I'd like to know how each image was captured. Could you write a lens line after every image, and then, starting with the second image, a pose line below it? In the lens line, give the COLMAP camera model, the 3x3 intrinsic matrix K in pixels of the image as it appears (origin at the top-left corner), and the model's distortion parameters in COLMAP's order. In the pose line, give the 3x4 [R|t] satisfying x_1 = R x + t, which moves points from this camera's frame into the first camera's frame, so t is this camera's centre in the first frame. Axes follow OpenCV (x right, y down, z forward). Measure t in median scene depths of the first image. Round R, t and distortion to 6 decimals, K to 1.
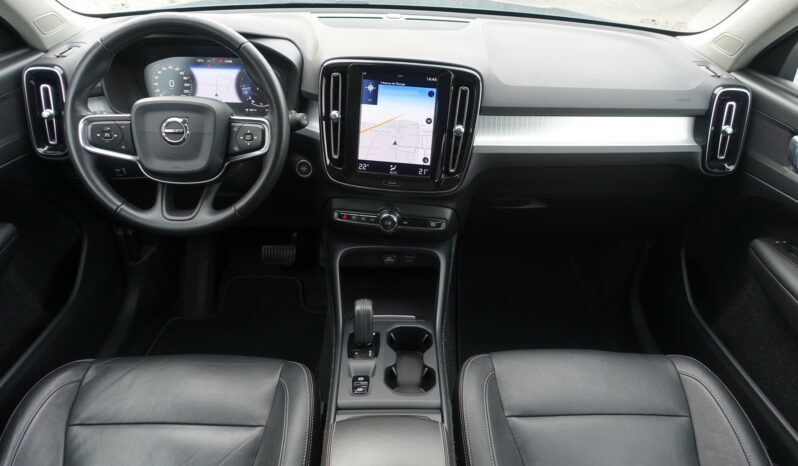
lens RADIAL K [[541.0, 0, 402.1], [0, 541.0, 233.1], [0, 0, 1]] dist [-0.007383, 0.005005]
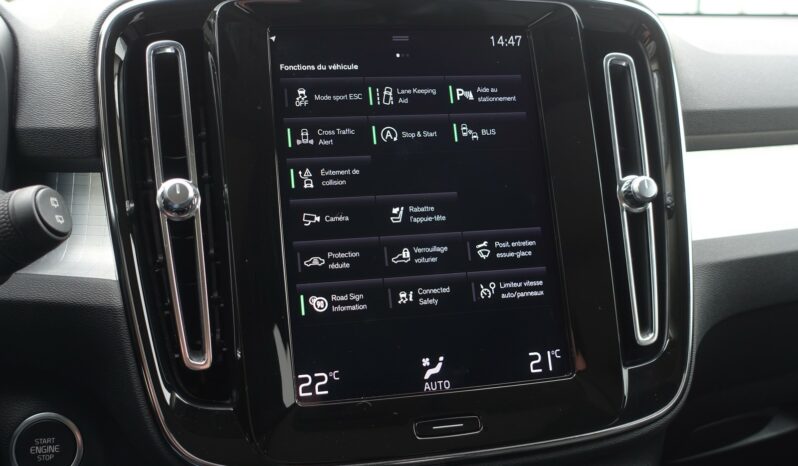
lens RADIAL K [[838.2, 0, 398.2], [0, 838.2, 238.7], [0, 0, 1]] dist [-0.016423, 0.000000]
pose [[0.938572, -0.115467, 0.325193, -0.154426], [0.223877, 0.920872, -0.319177, -0.054327], [-0.262607, 0.372374, 0.890155, 0.632760]]
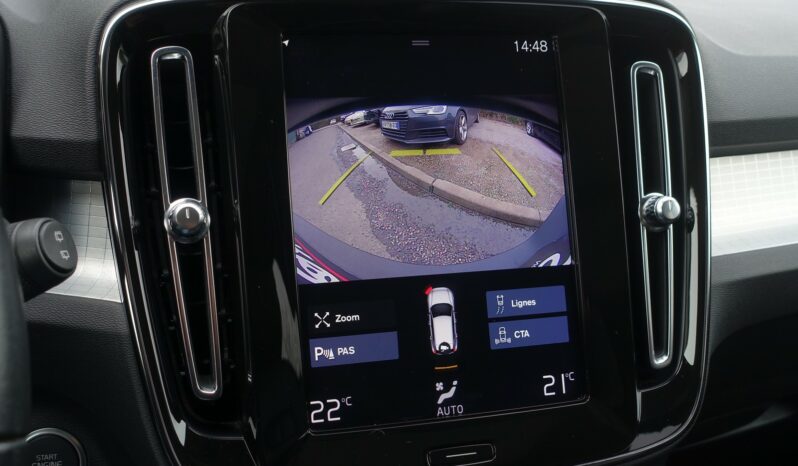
lens RADIAL K [[838.2, 0, 400.7], [0, 838.2, 234.9], [0, 0, 1]] dist [-0.016423, 0.000000]
pose [[0.931096, -0.125889, 0.342363, -0.160906], [0.209088, 0.953261, -0.218120, -0.110185], [-0.298902, 0.274675, 0.913899, 0.634840]]
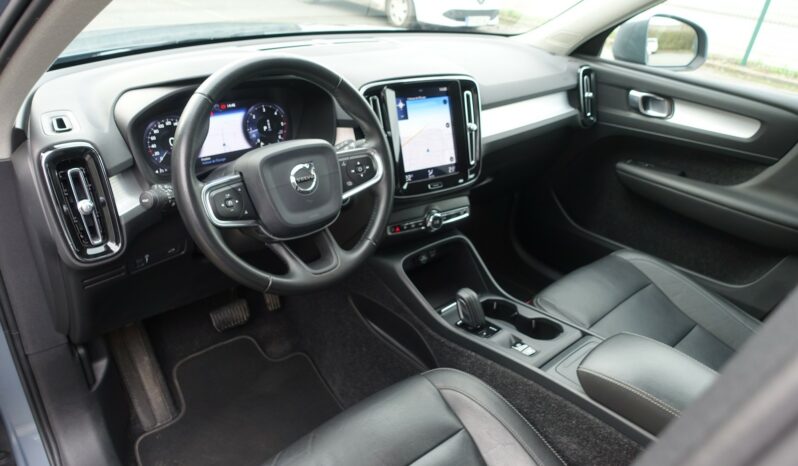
lens RADIAL K [[541.0, 0, 399.1], [0, 541.0, 229.5], [0, 0, 1]] dist [-0.007383, 0.005005]
pose [[0.767240, -0.288624, 0.572747, -0.740577], [0.308524, 0.948997, 0.064935, -0.101663], [-0.562278, 0.126885, 0.817156, 0.143432]]
